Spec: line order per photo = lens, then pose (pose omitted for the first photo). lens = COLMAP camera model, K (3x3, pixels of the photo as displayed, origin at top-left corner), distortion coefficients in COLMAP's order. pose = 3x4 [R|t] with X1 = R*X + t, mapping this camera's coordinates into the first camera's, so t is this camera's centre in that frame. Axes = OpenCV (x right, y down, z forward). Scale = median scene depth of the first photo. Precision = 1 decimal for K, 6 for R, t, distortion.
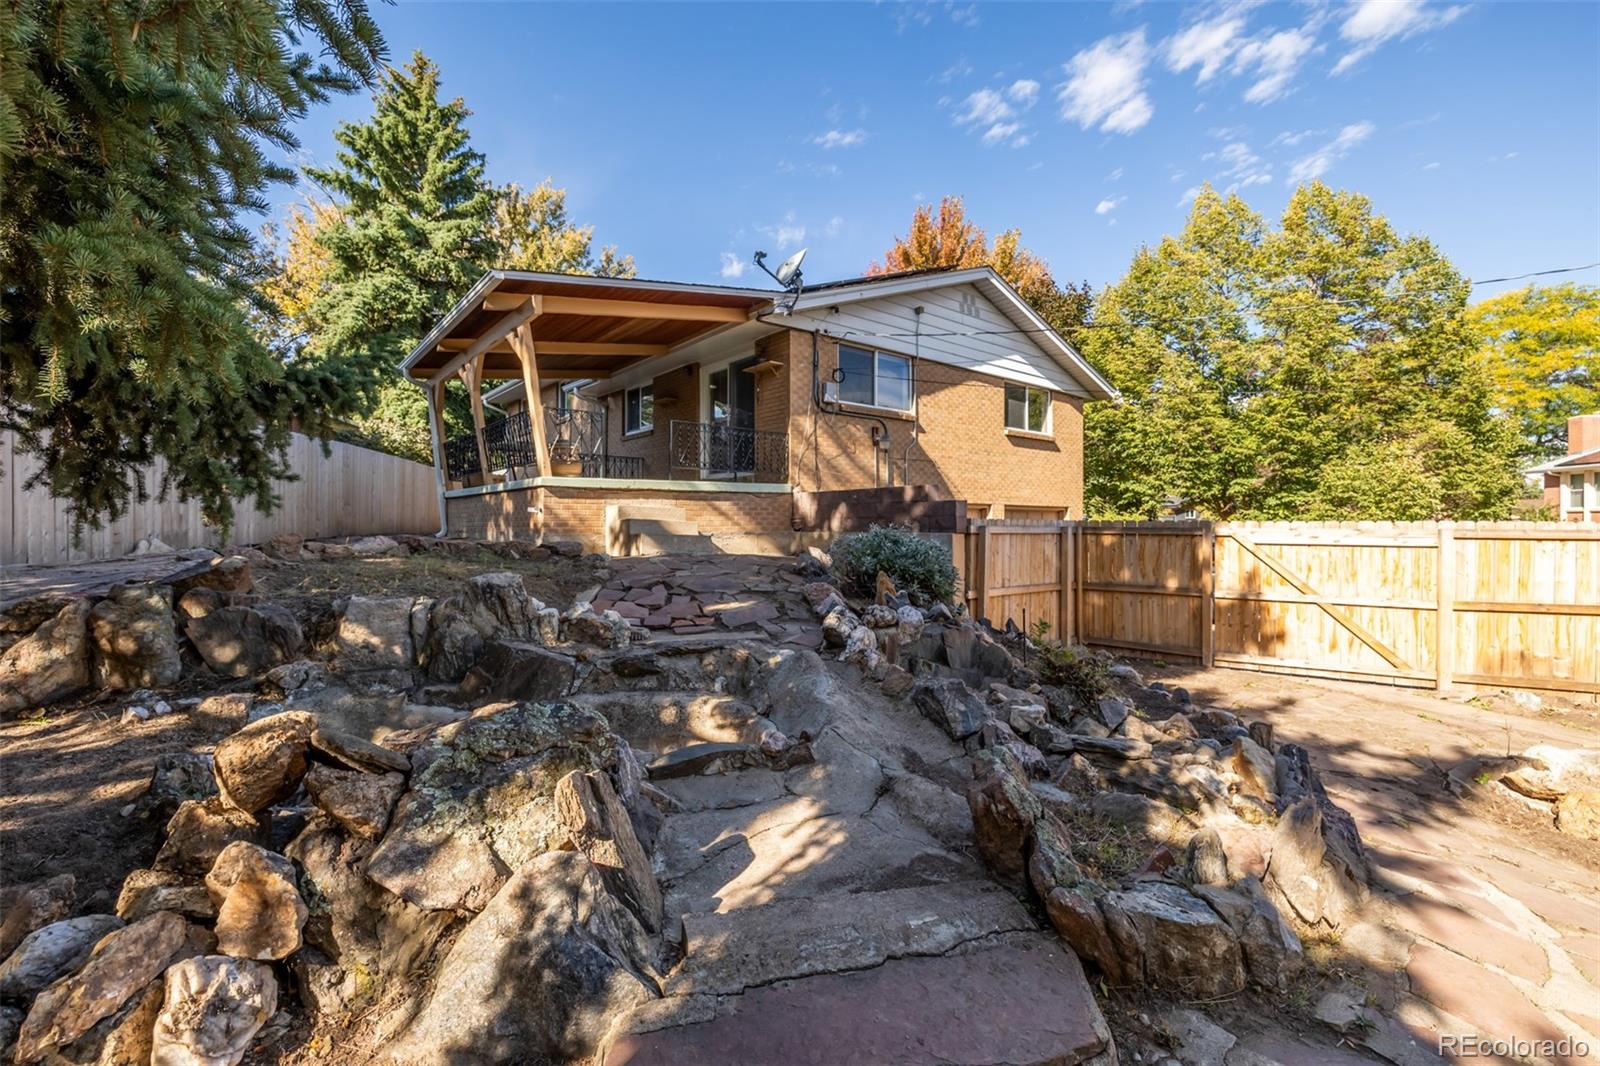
lens RADIAL K [[688.2, 0, 802.5], [0, 688.2, 535.1], [0, 0, 1]] dist [-0.001503, -0.000007]
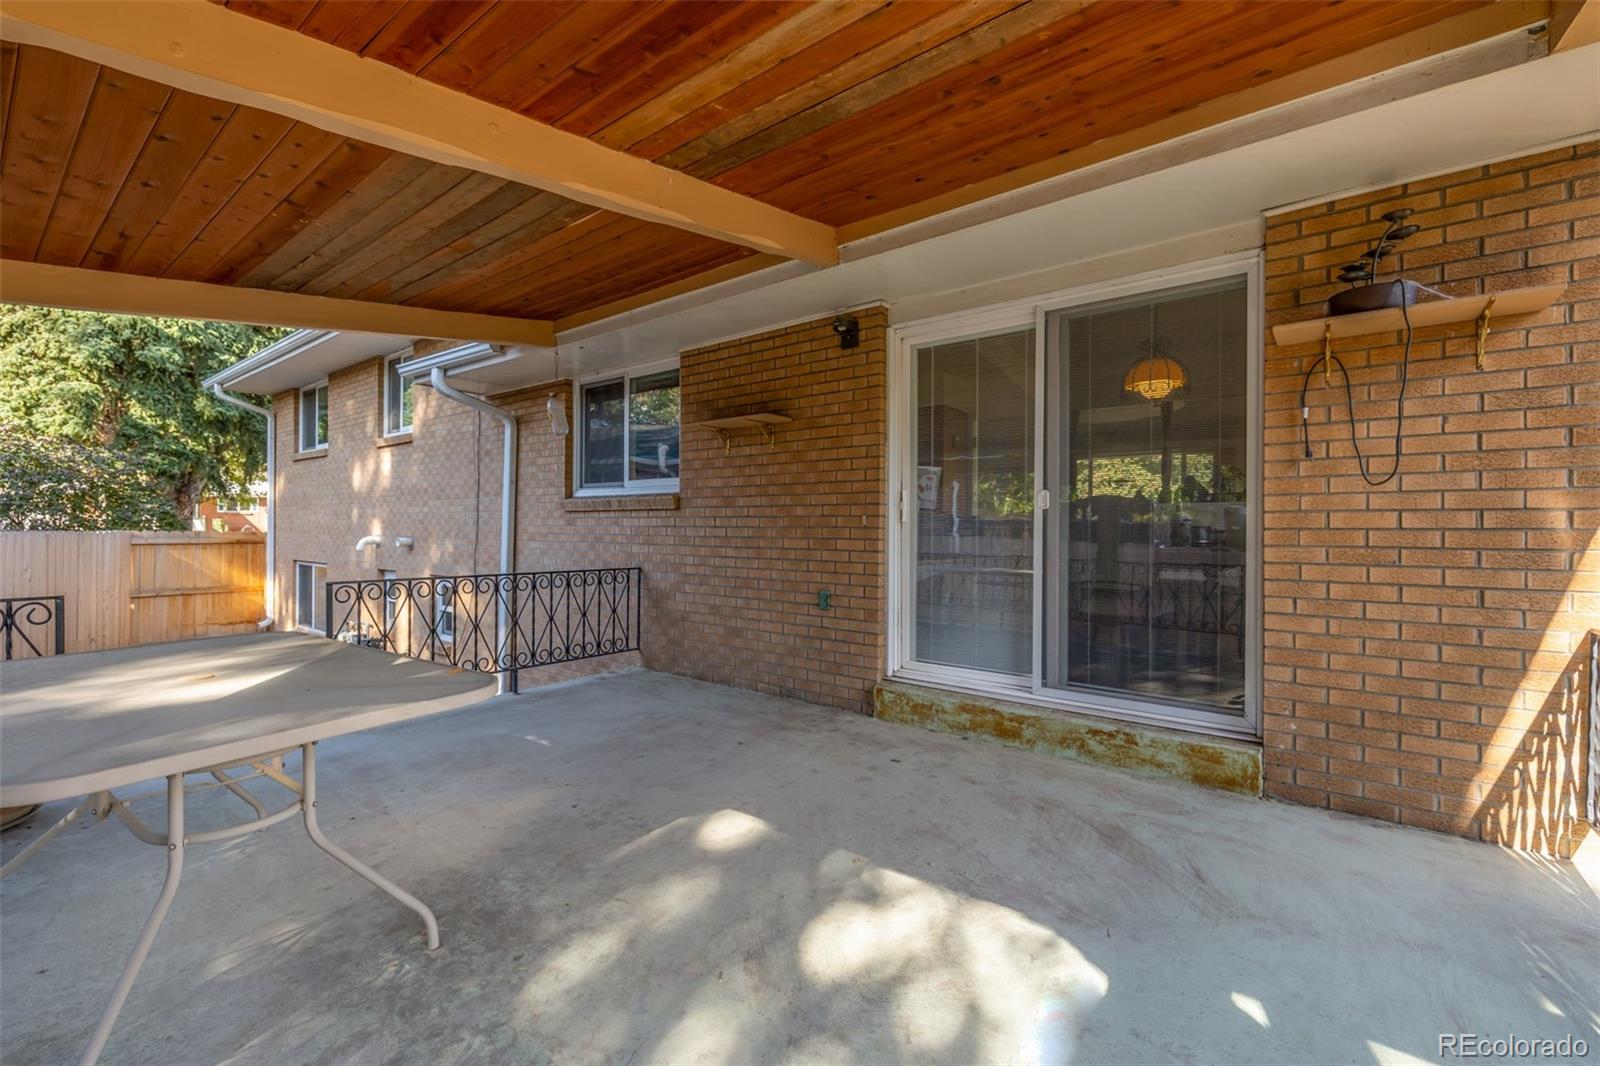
lens RADIAL K [[688.2, 0, 799.0], [0, 688.2, 529.5], [0, 0, 1]] dist [-0.001503, -0.000007]
pose [[0.976608, 0.000573, 0.215028, -0.212417], [0.000294, 0.999992, -0.003996, -0.121349], [-0.215029, 0.003966, 0.976600, 0.576077]]
